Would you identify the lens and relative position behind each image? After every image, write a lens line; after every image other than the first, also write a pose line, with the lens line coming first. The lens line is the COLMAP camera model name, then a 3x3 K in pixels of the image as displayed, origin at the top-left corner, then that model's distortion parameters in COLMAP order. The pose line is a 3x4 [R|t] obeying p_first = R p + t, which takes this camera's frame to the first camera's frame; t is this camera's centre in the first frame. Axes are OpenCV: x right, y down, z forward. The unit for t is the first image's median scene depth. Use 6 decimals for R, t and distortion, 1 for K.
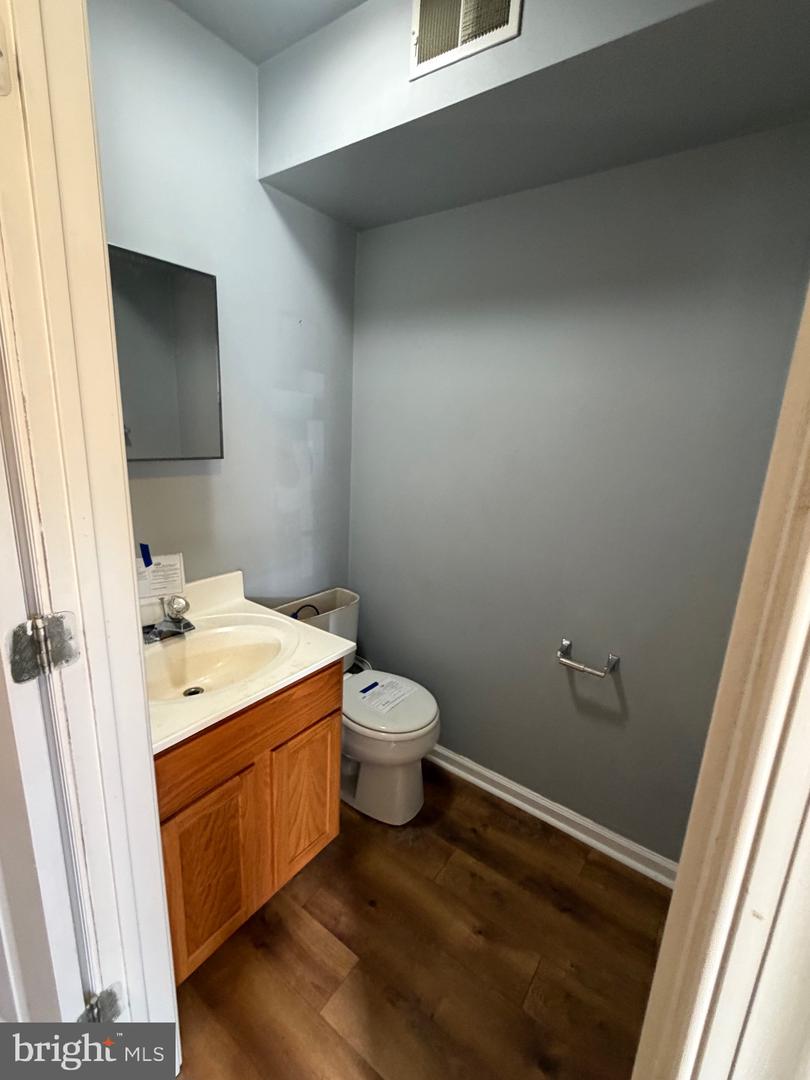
lens RADIAL K [[482.5, 0, 403.6], [0, 482.5, 537.8], [0, 0, 1]] dist [0.006535, -0.001424]
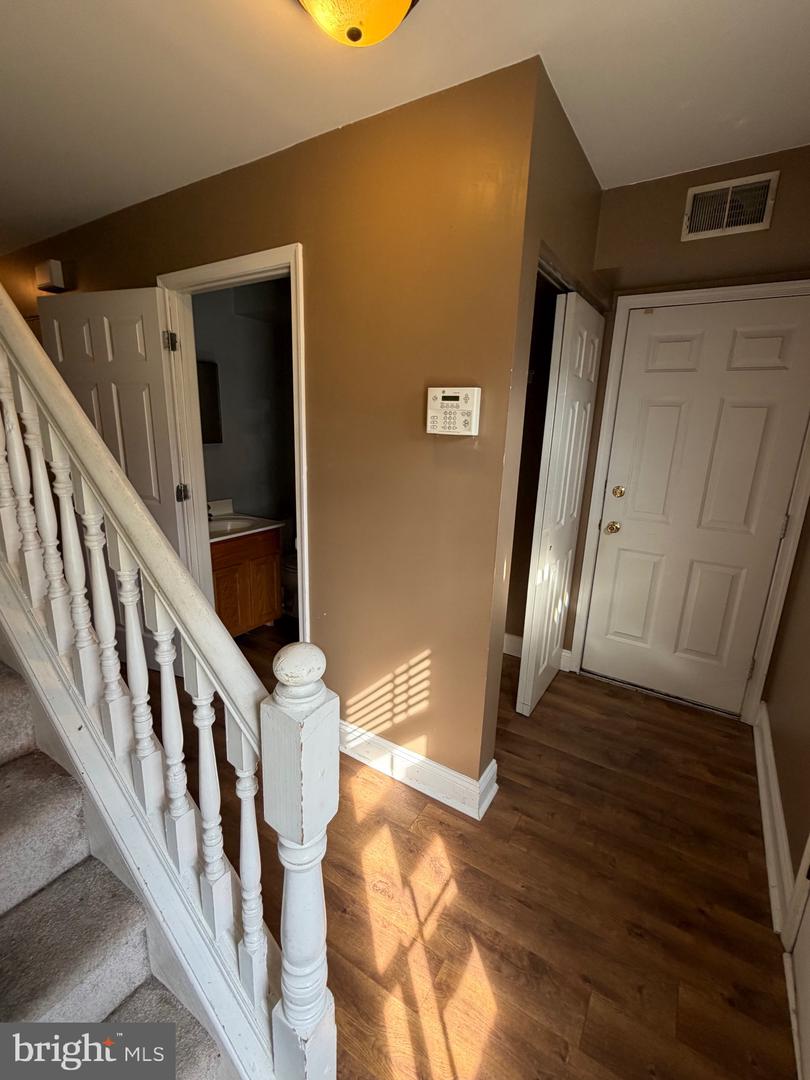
lens RADIAL K [[482.5, 0, 407.6], [0, 482.5, 541.3], [0, 0, 1]] dist [0.006535, -0.001424]
pose [[0.997426, -0.032714, 0.063808, 0.637947], [0.031651, 0.999344, 0.017601, 0.545923], [-0.064342, -0.015536, 0.997807, -2.542971]]
